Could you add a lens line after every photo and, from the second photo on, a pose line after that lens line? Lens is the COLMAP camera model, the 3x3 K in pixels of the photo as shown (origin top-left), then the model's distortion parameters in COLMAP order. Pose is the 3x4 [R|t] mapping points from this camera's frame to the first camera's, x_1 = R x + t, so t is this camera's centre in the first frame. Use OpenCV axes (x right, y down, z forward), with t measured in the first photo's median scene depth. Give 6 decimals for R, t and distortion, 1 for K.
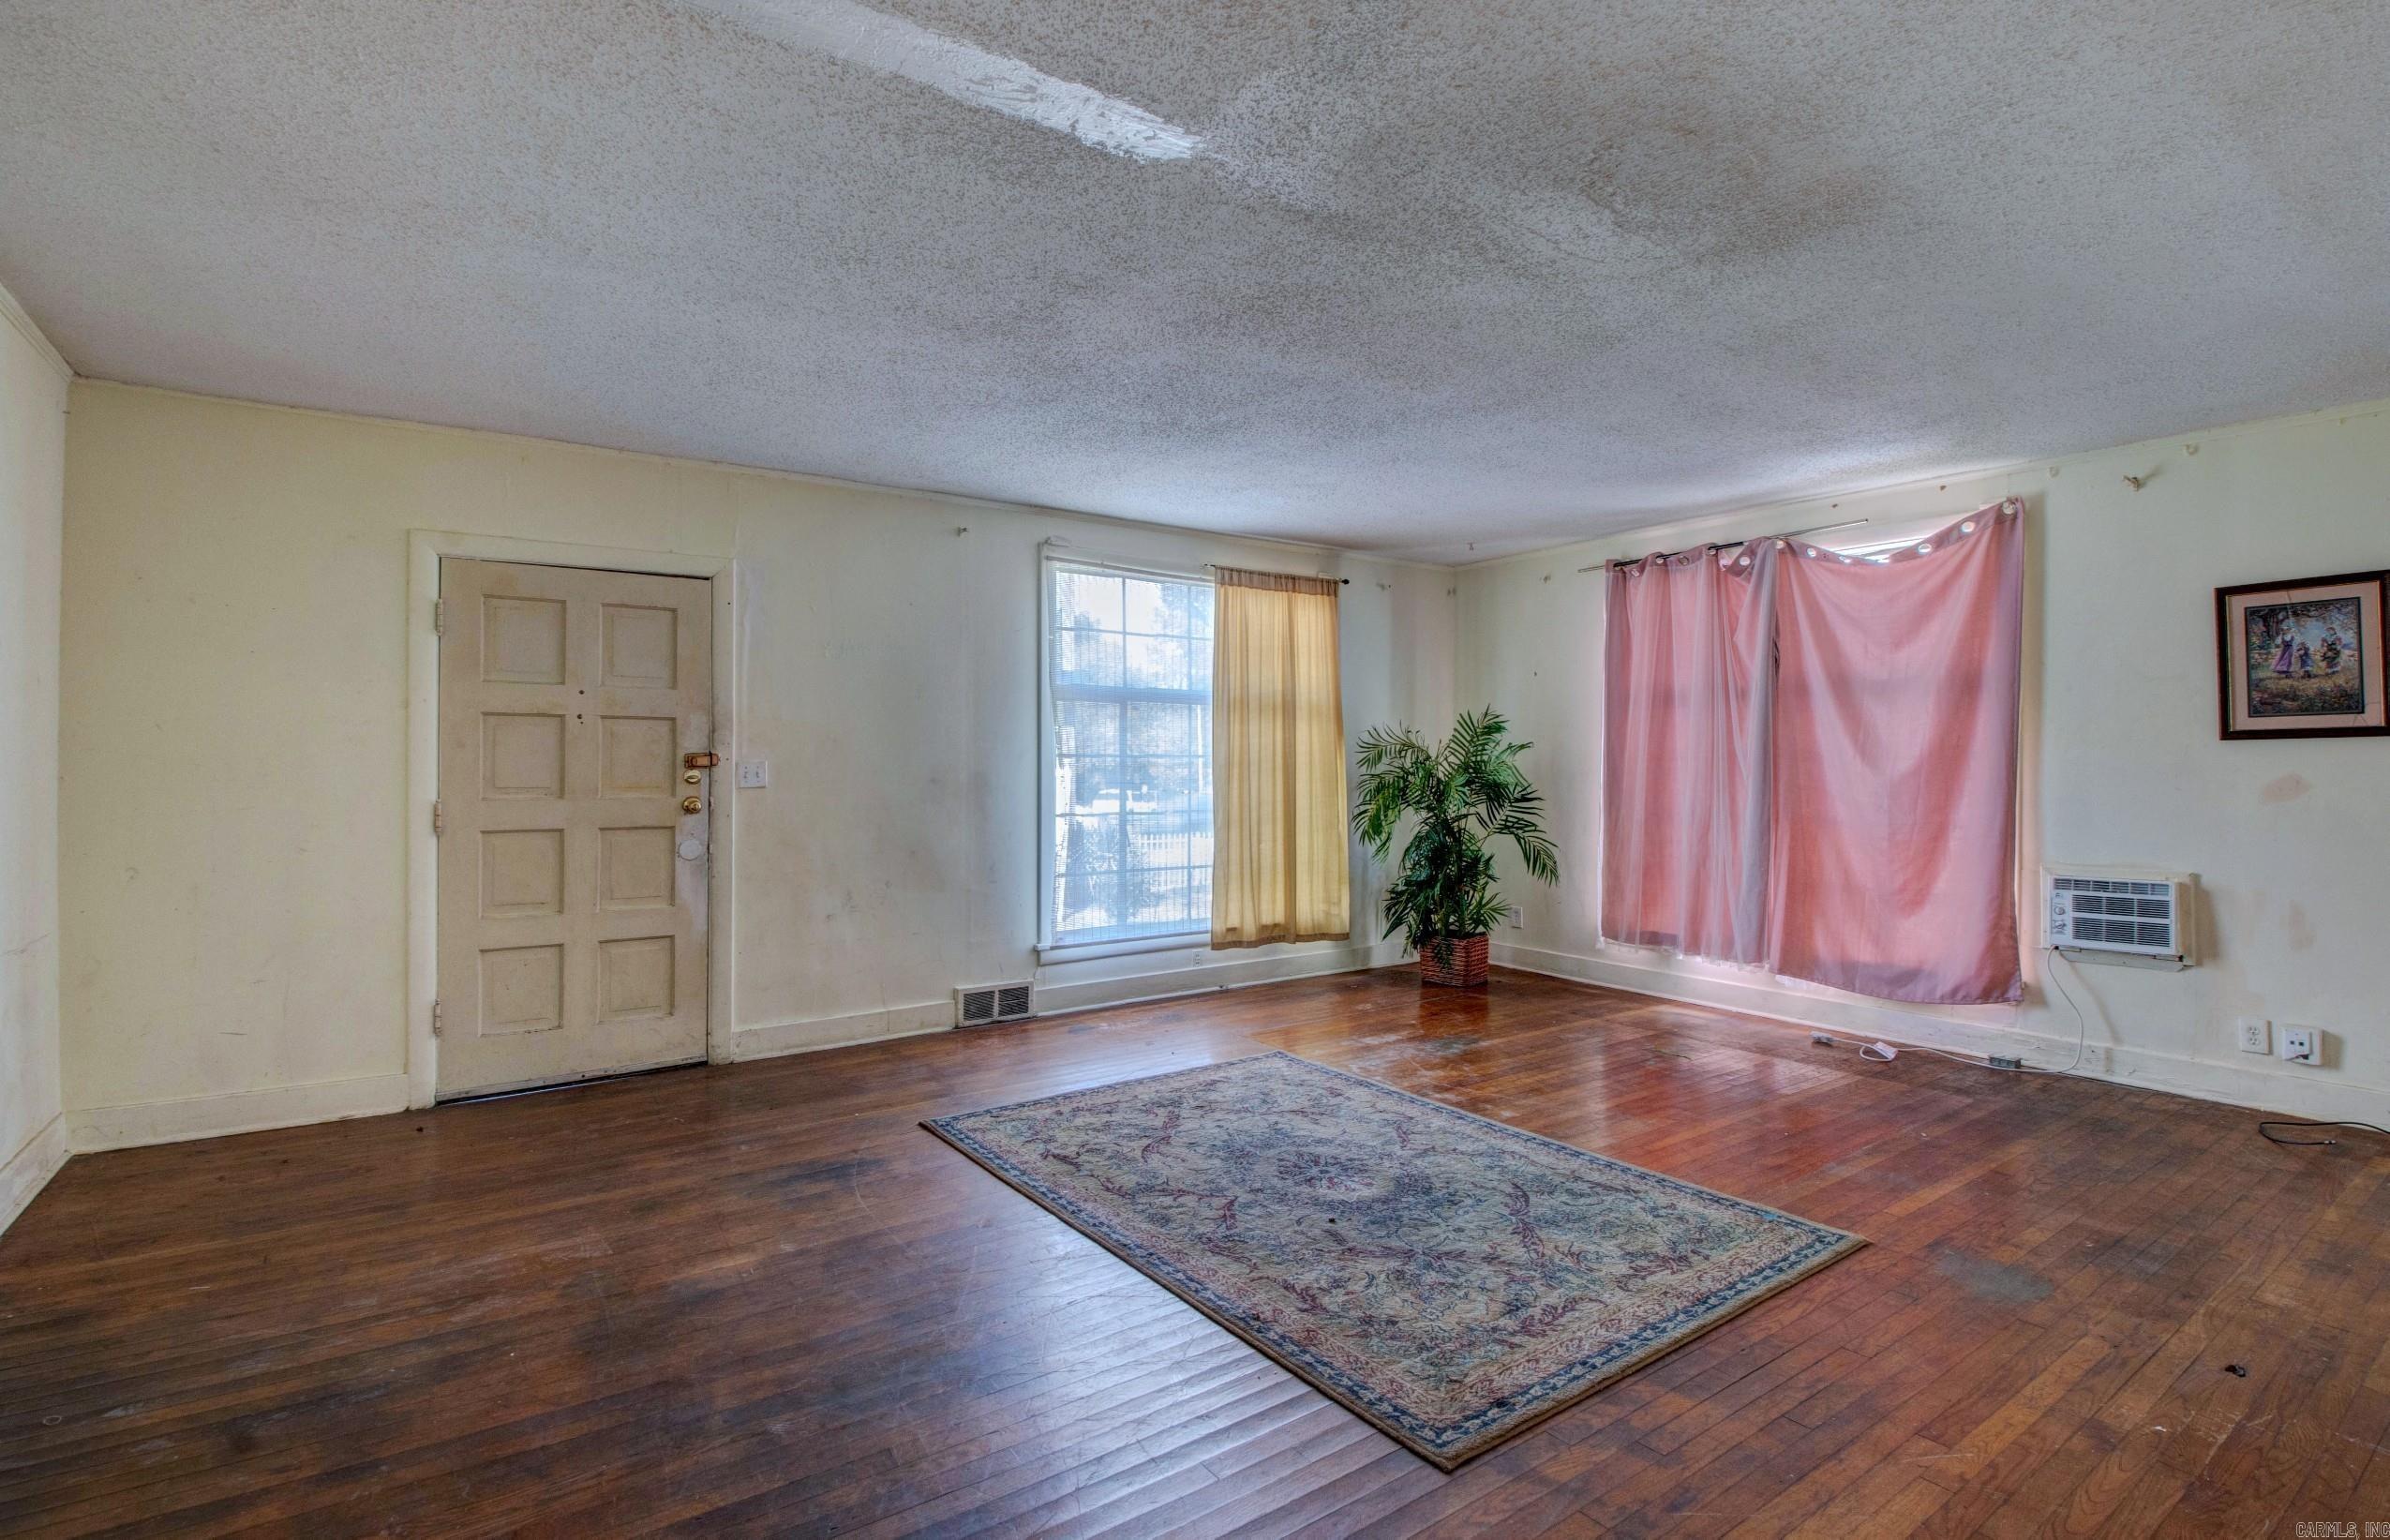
lens RADIAL K [[1131.1, 0, 1196.3], [0, 1131.1, 764.9], [0, 0, 1]] dist [-0.004499, -0.001209]
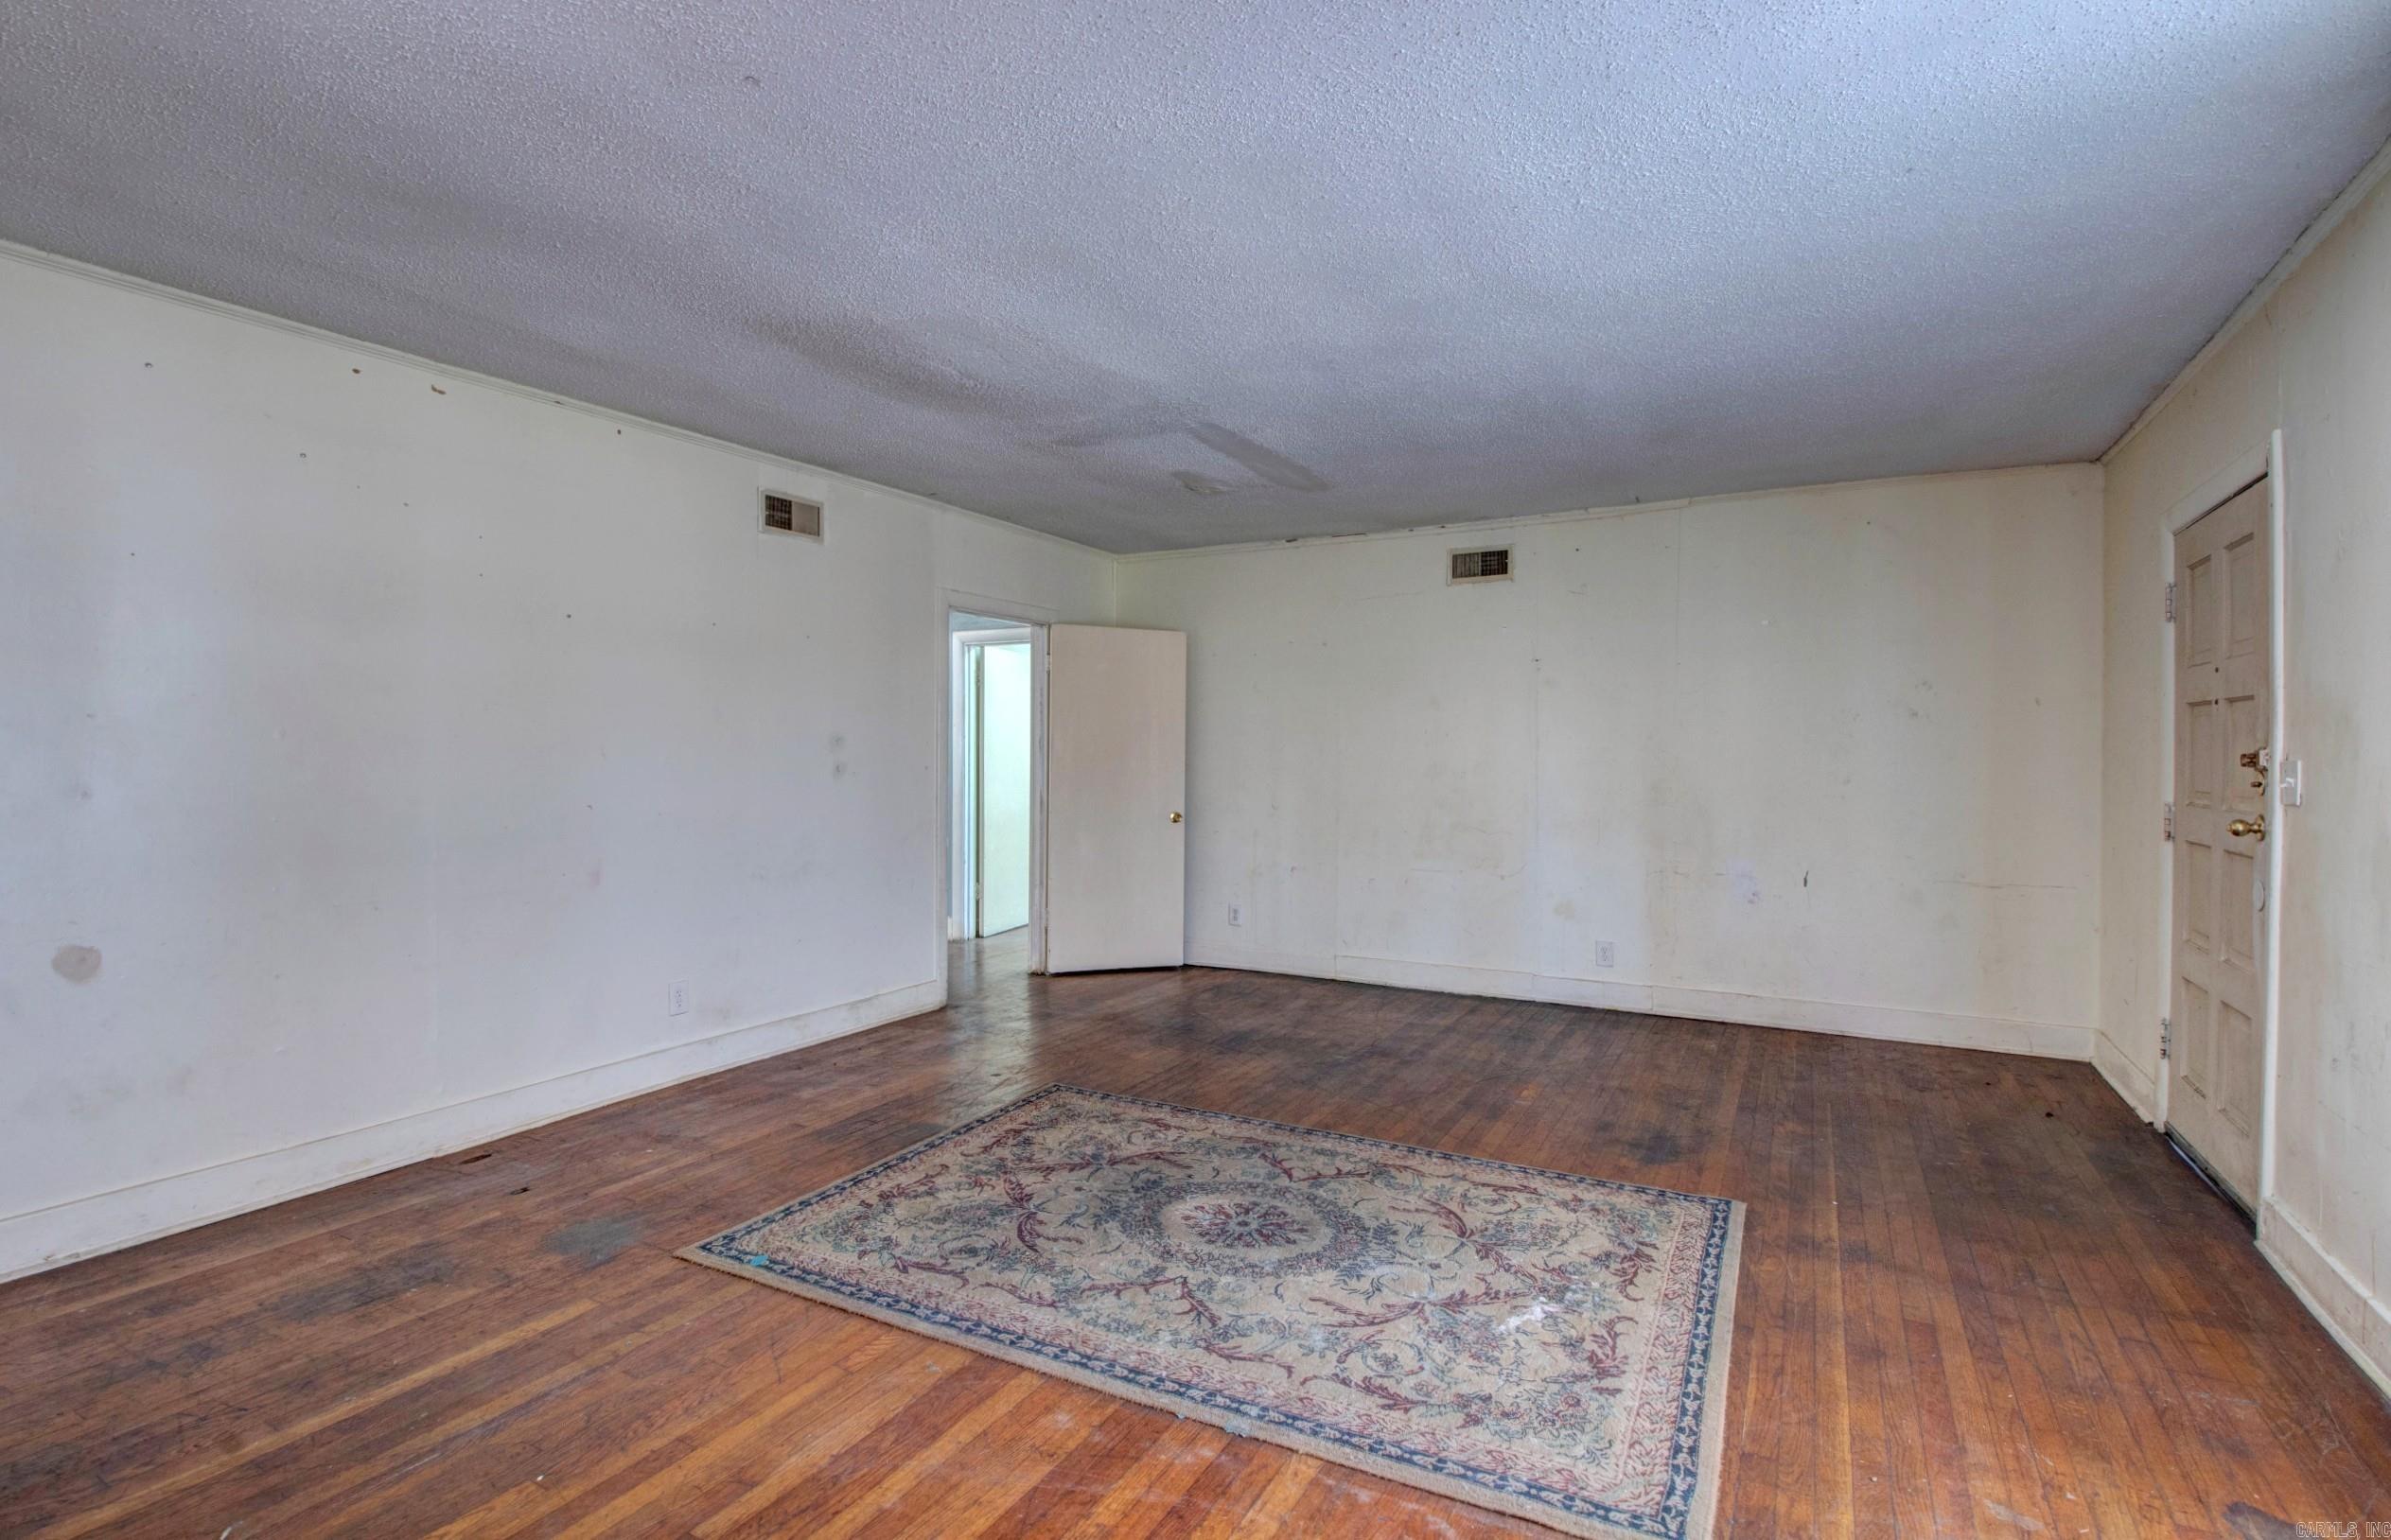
lens RADIAL K [[1131.4, 0, 1196.8], [0, 1131.4, 762.2], [0, 0, 1]] dist [-0.004499, -0.001209]
pose [[-0.900051, -0.003469, -0.435771, 0.557160], [-0.008077, 0.999929, 0.008723, -0.009124], [0.435710, 0.011371, -0.900015, 1.858423]]
